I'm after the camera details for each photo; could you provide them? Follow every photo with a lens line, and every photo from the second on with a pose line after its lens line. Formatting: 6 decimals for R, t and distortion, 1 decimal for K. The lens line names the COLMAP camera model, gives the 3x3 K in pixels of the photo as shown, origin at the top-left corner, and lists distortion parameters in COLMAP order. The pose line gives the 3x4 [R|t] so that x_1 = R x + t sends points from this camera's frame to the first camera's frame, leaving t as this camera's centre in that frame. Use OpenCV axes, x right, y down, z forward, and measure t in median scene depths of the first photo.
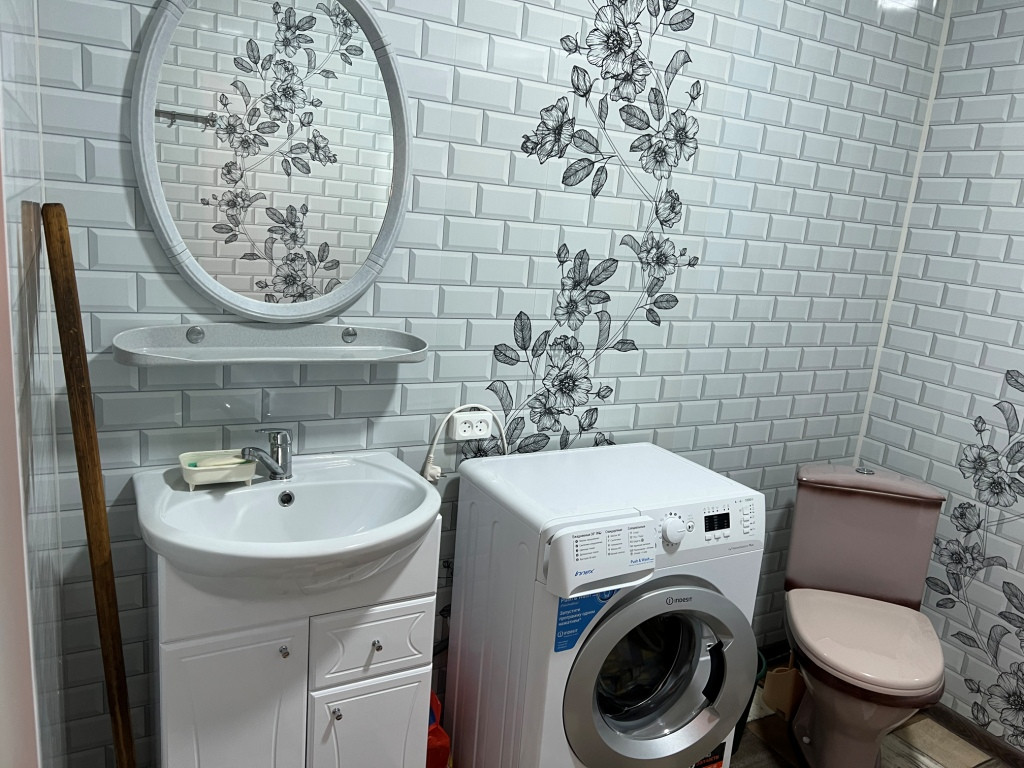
lens RADIAL K [[766.4, 0, 512.7], [0, 766.4, 390.4], [0, 0, 1]] dist [0.054499, -0.057053]
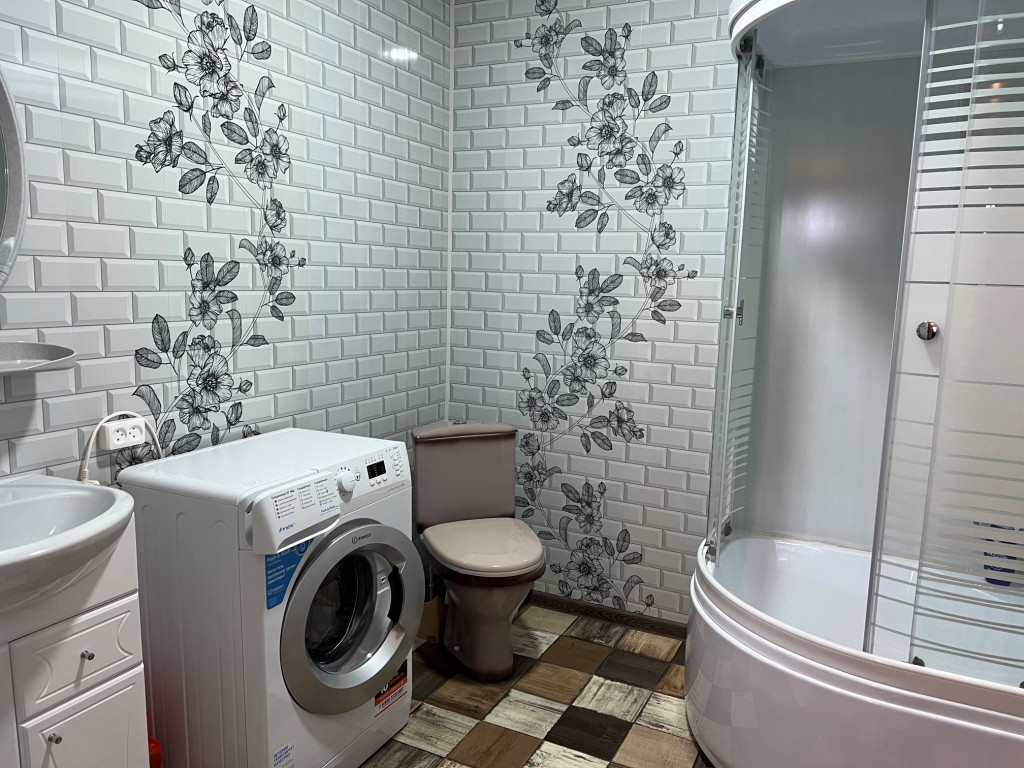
lens RADIAL K [[766.4, 0, 515.4], [0, 766.4, 390.7], [0, 0, 1]] dist [0.054499, -0.057053]
pose [[0.821714, -0.153049, 0.548965, -0.179264], [0.177926, 0.984011, 0.008012, 0.074106], [-0.541414, 0.091092, 0.835807, -0.114751]]
